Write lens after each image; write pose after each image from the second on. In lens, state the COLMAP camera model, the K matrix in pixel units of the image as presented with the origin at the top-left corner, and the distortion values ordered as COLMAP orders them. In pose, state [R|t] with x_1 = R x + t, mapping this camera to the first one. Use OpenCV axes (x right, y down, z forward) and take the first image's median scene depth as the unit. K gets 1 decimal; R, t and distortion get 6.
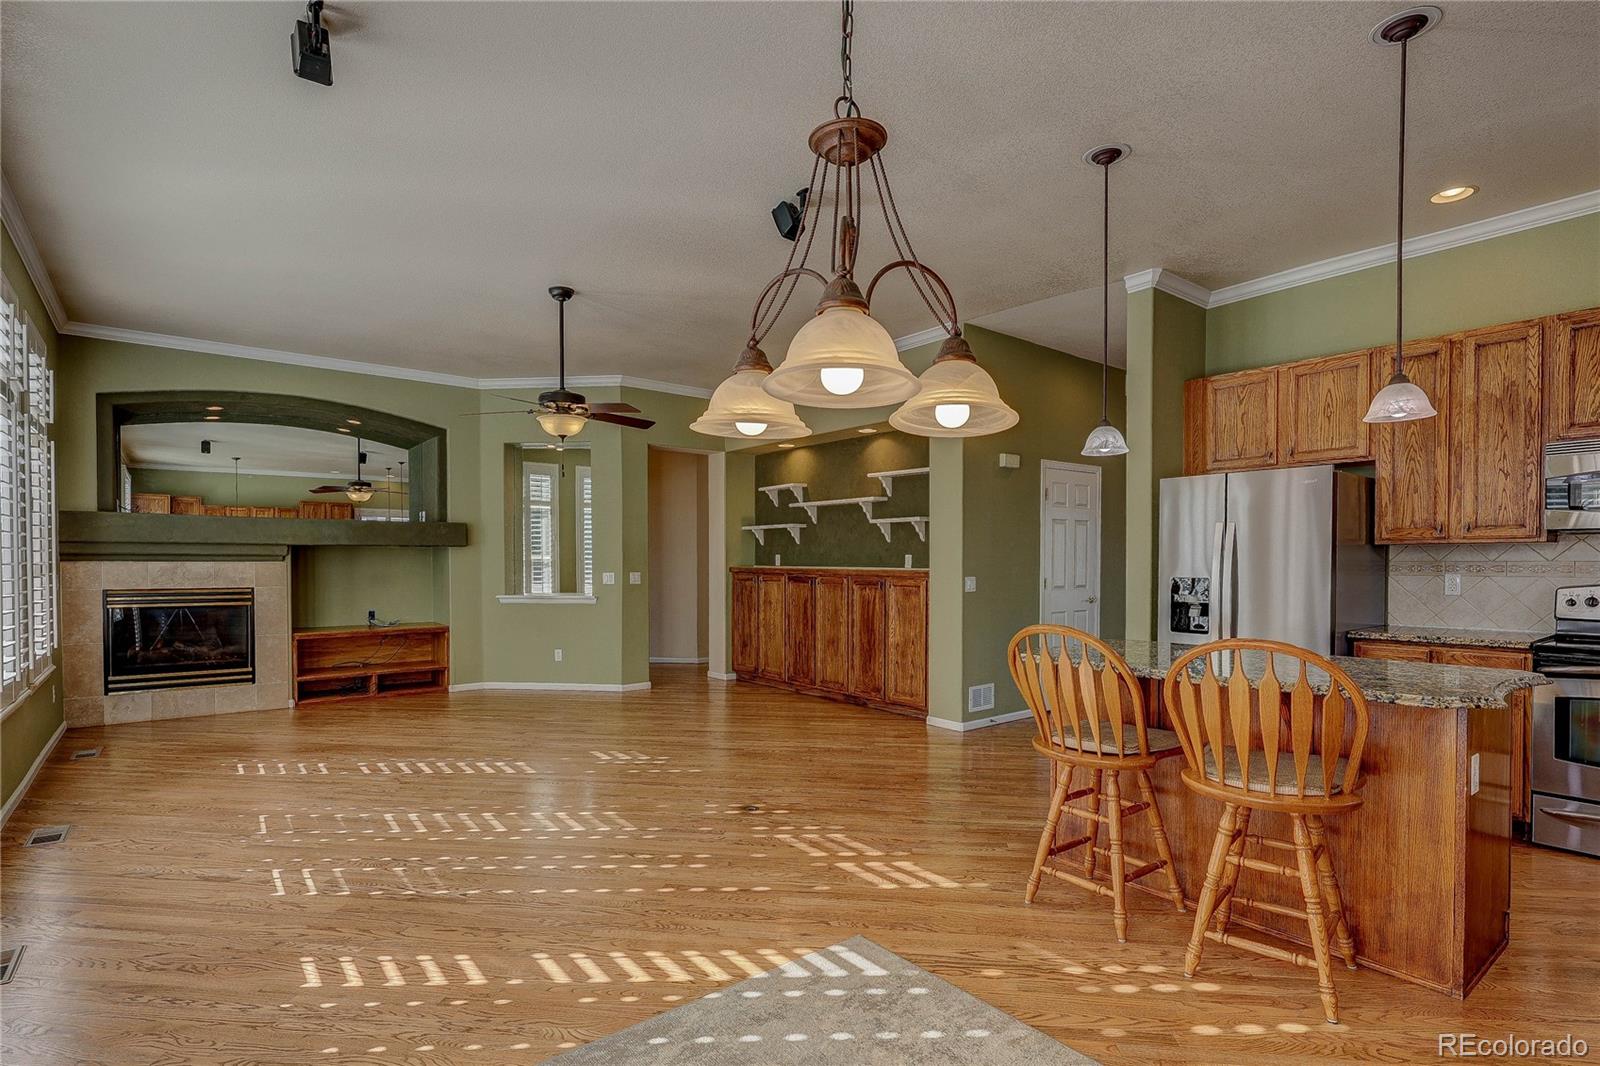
lens RADIAL K [[778.7, 0, 803.7], [0, 778.7, 566.5], [0, 0, 1]] dist [-0.000557, 0.000386]
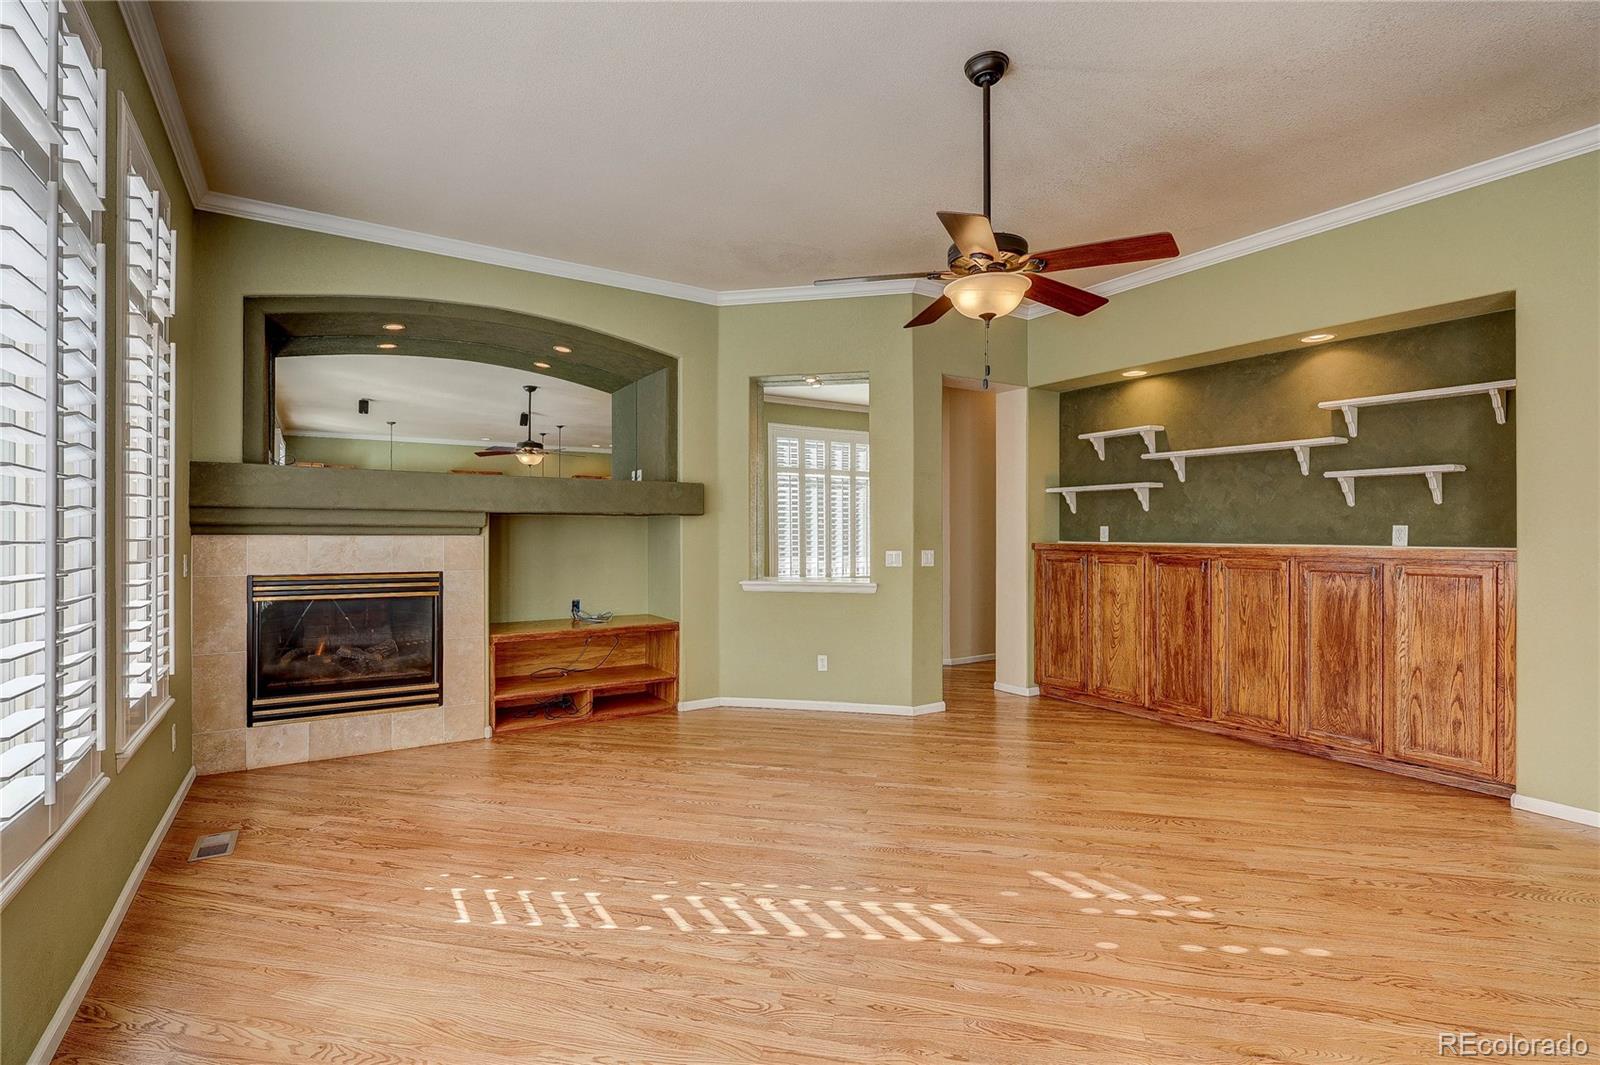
lens RADIAL K [[757.1, 0, 815.9], [0, 757.1, 523.8], [0, 0, 1]] dist [-0.001784, -0.000185]
pose [[0.994995, -0.000849, -0.099924, -0.284797], [-0.001221, 0.999786, -0.020653, -0.002851], [0.099920, 0.020672, 0.994781, 0.328661]]
